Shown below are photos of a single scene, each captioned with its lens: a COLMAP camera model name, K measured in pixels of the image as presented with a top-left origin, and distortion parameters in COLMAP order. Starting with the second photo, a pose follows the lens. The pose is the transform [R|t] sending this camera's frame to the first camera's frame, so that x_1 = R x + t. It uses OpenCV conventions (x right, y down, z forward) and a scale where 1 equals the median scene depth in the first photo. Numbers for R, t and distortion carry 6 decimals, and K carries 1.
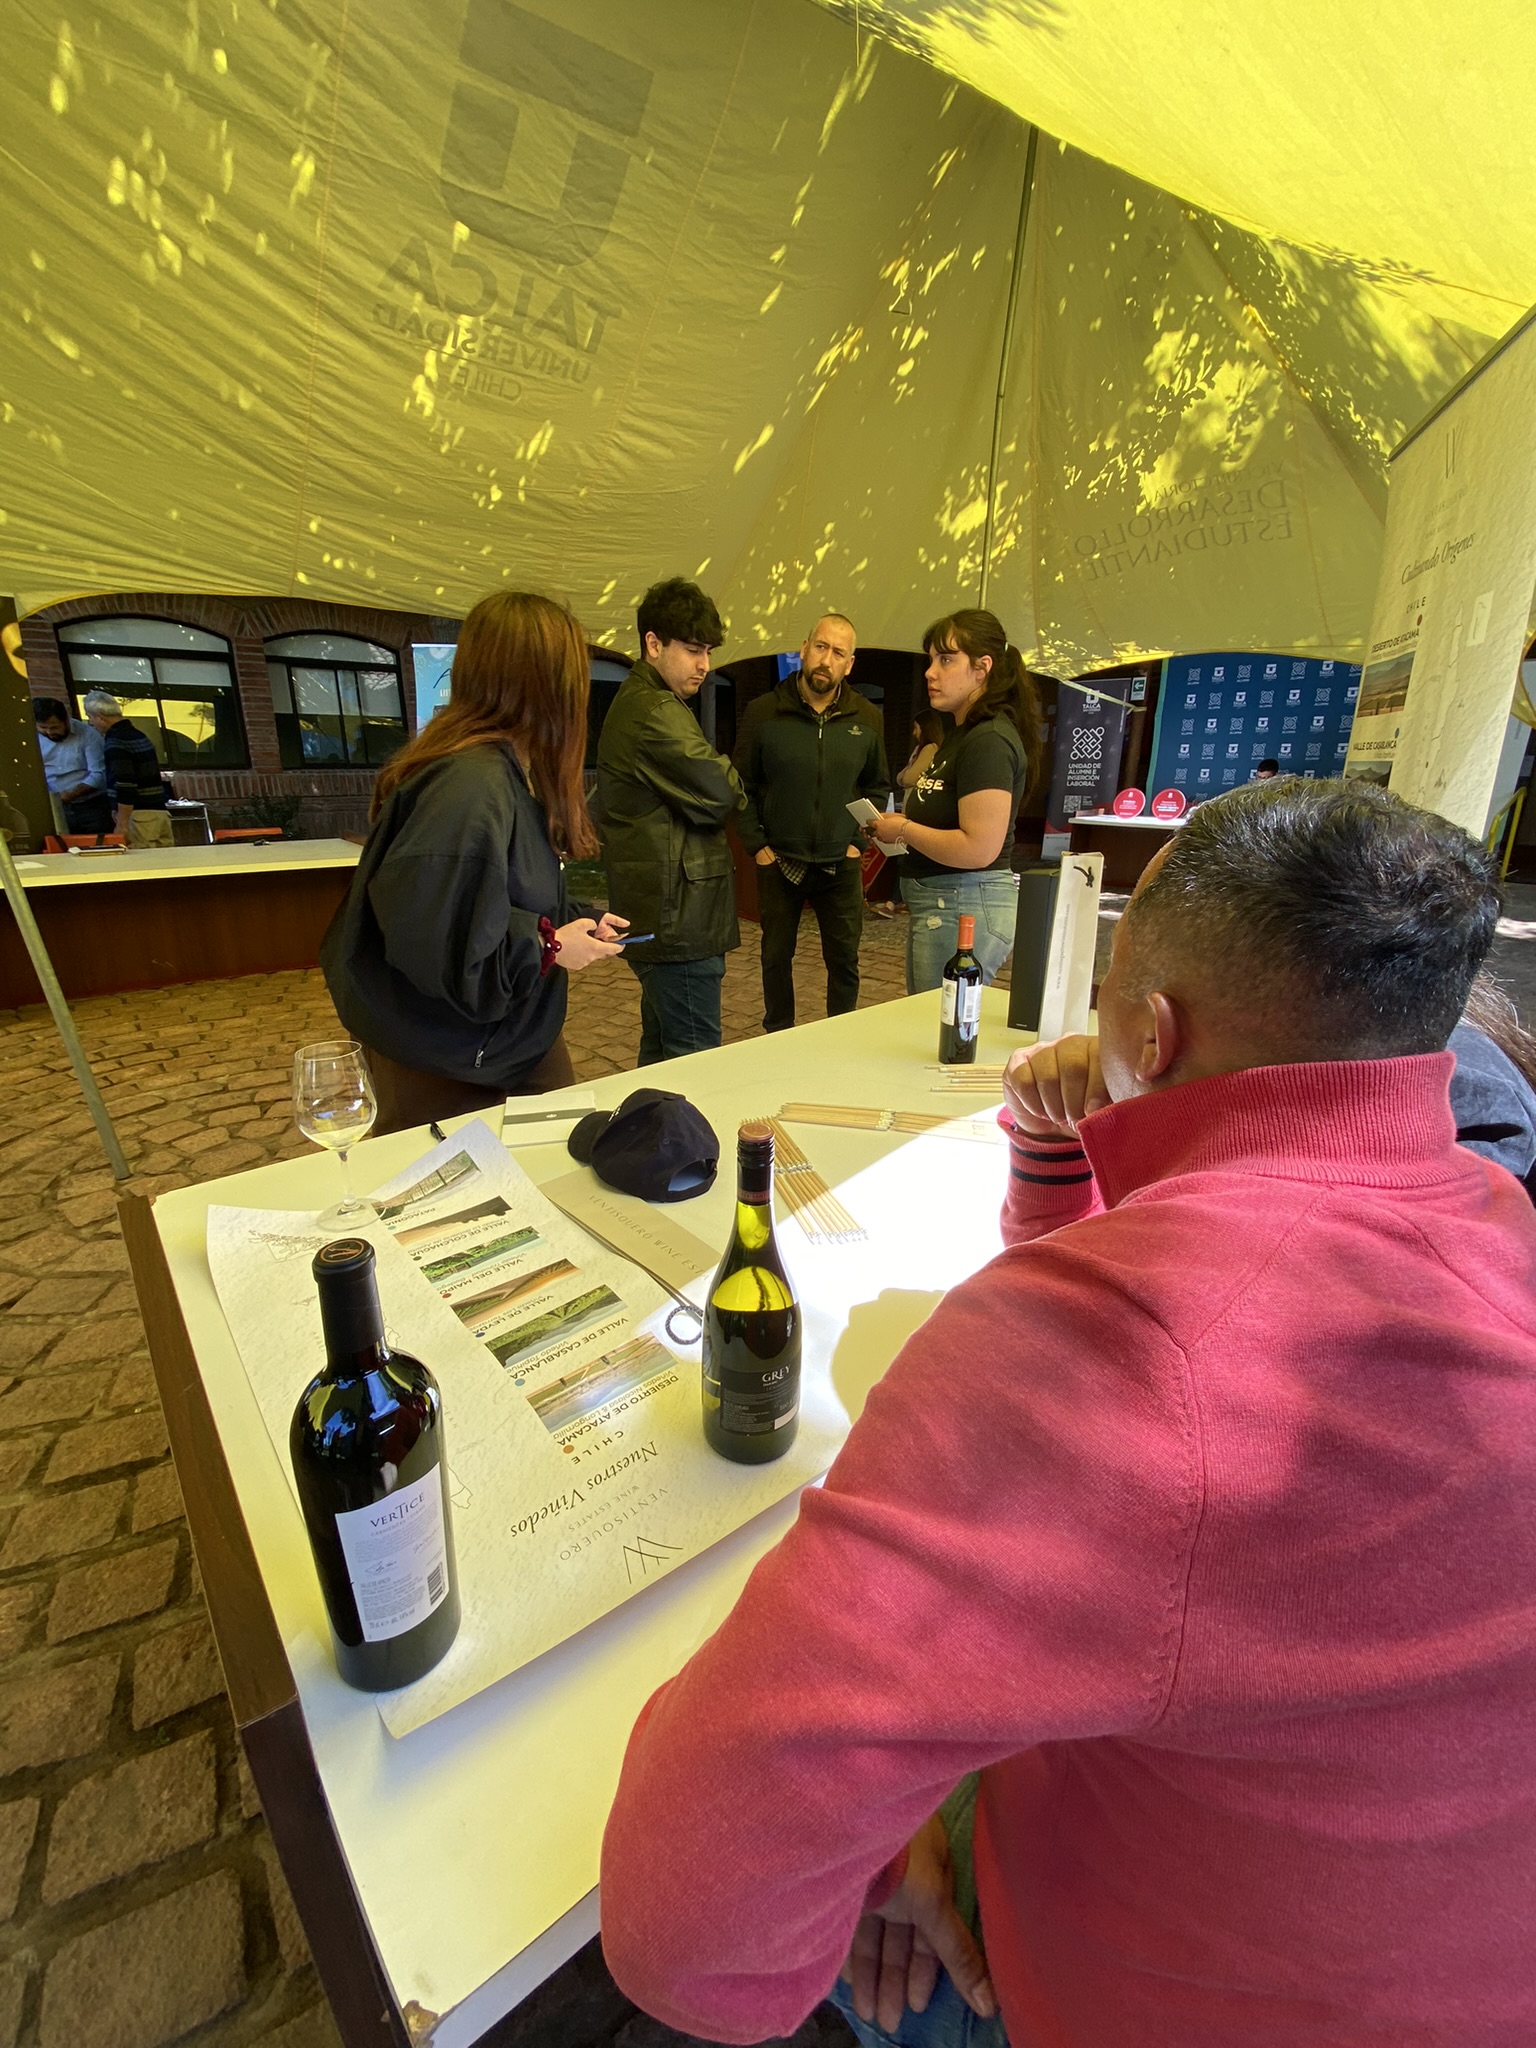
lens RADIAL K [[842.4, 0, 768.0], [0, 842.4, 1024.0], [0, 0, 1]] dist [0.023833, -0.026175]
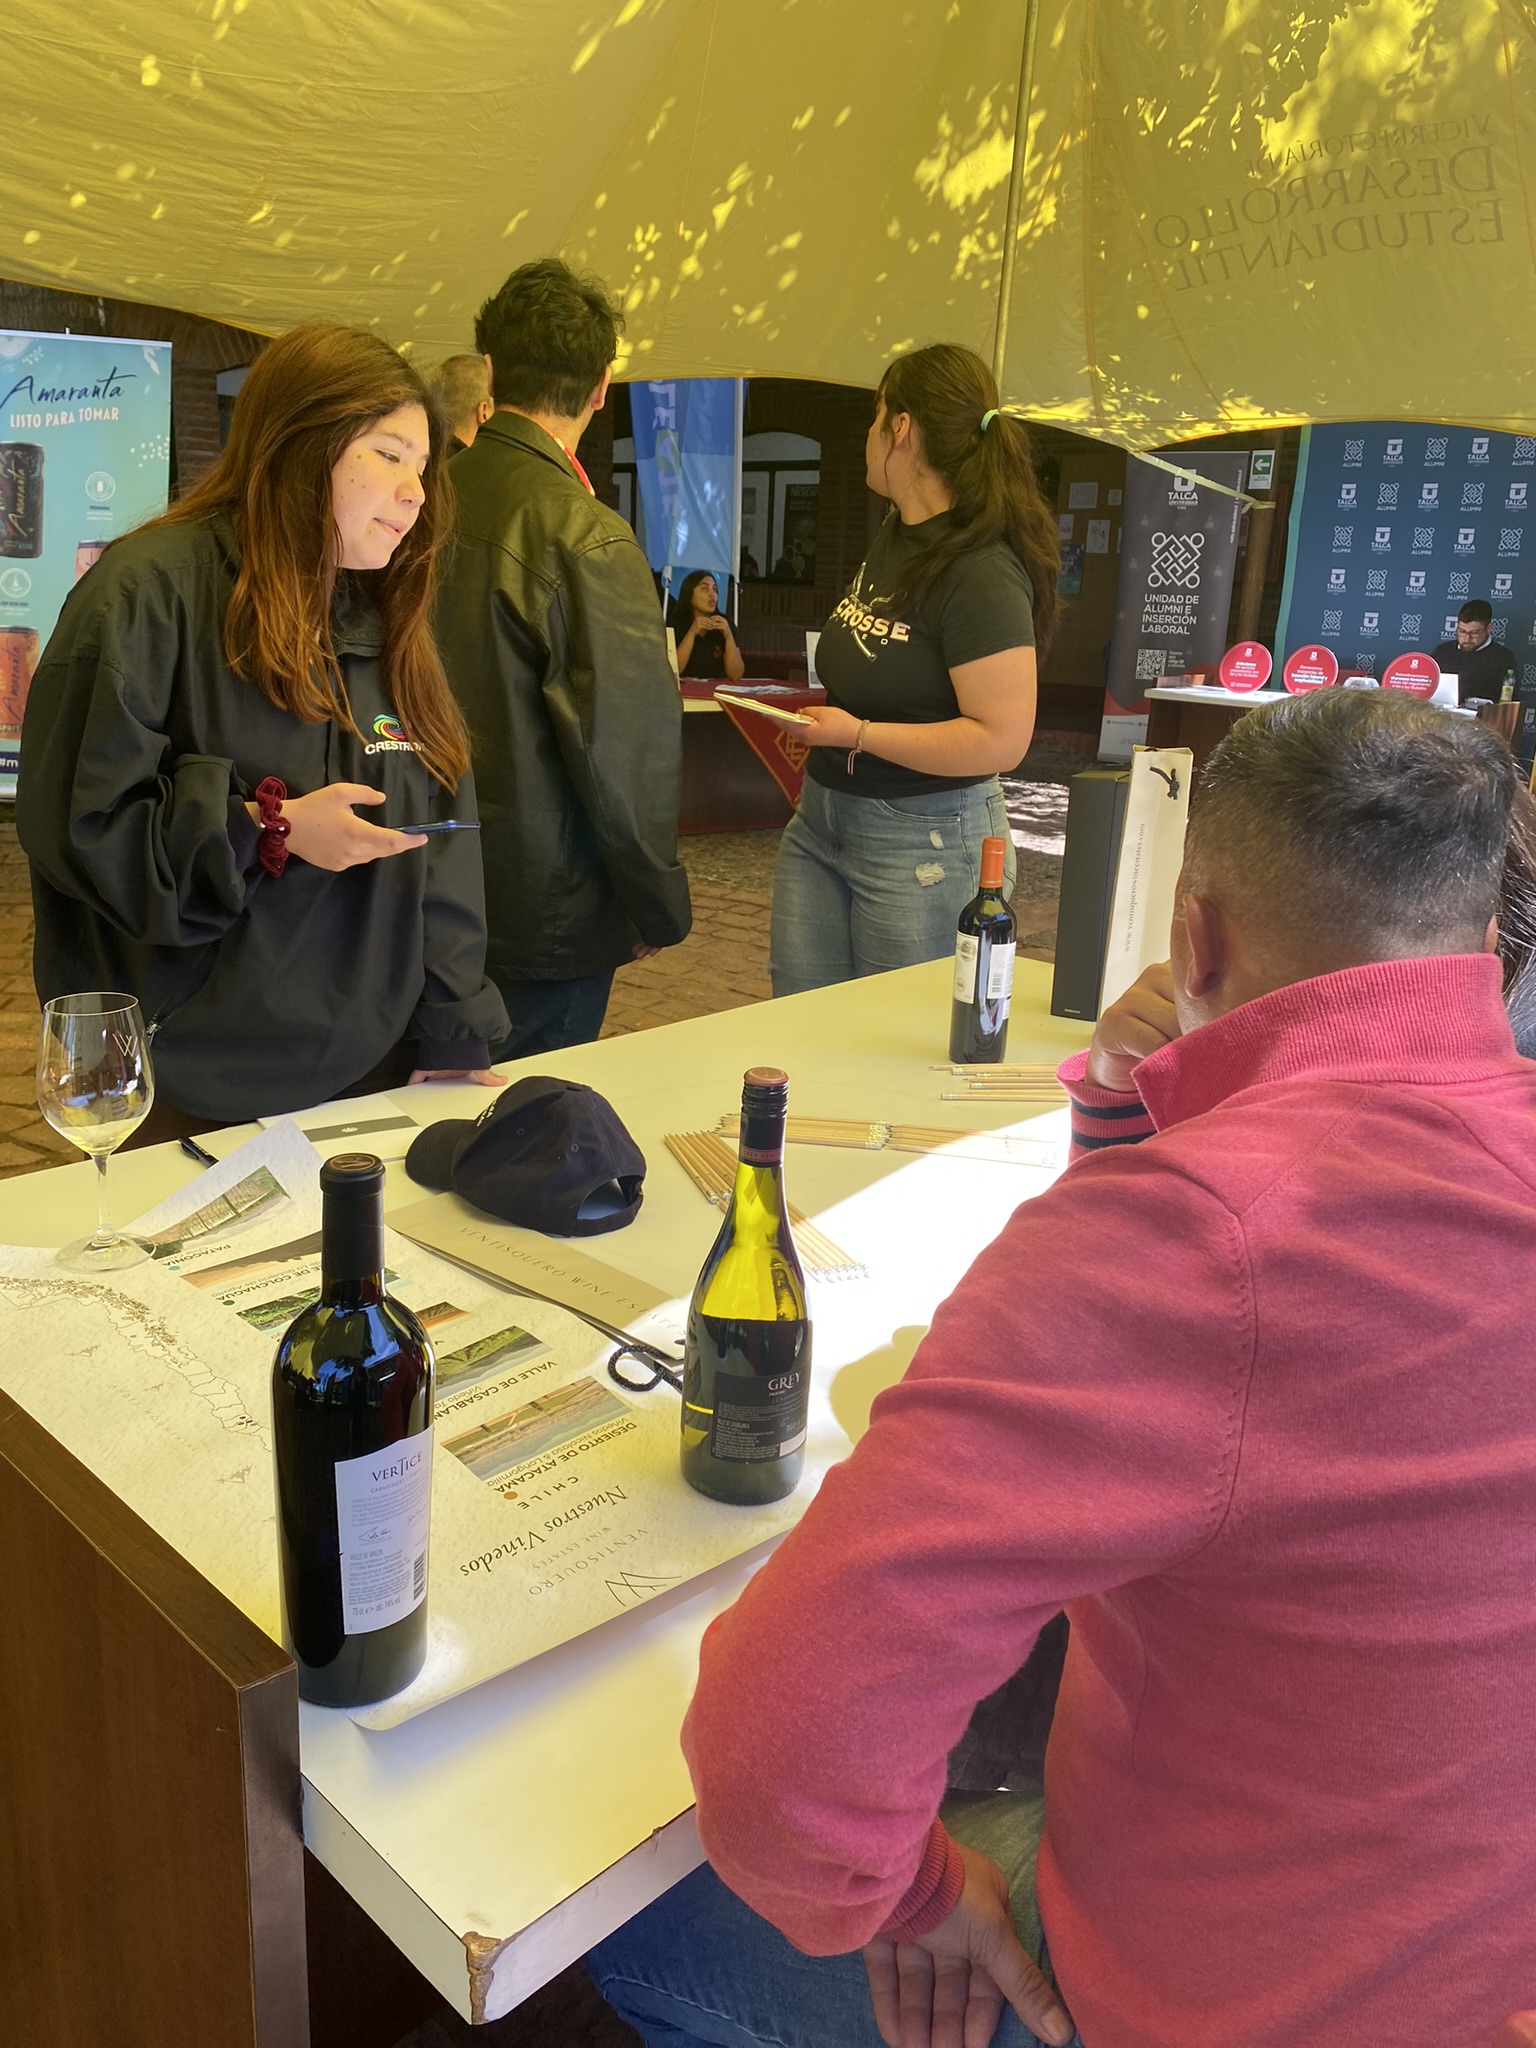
lens RADIAL K [[1567.9, 0, 768.0], [0, 1567.9, 1024.0], [0, 0, 1]] dist [-0.002550, 0.046117]
pose [[0.994333, 0.008054, 0.106003, -0.065038], [-0.006006, 0.999789, -0.019624, 0.040922], [-0.106139, 0.018876, 0.994172, -0.187757]]
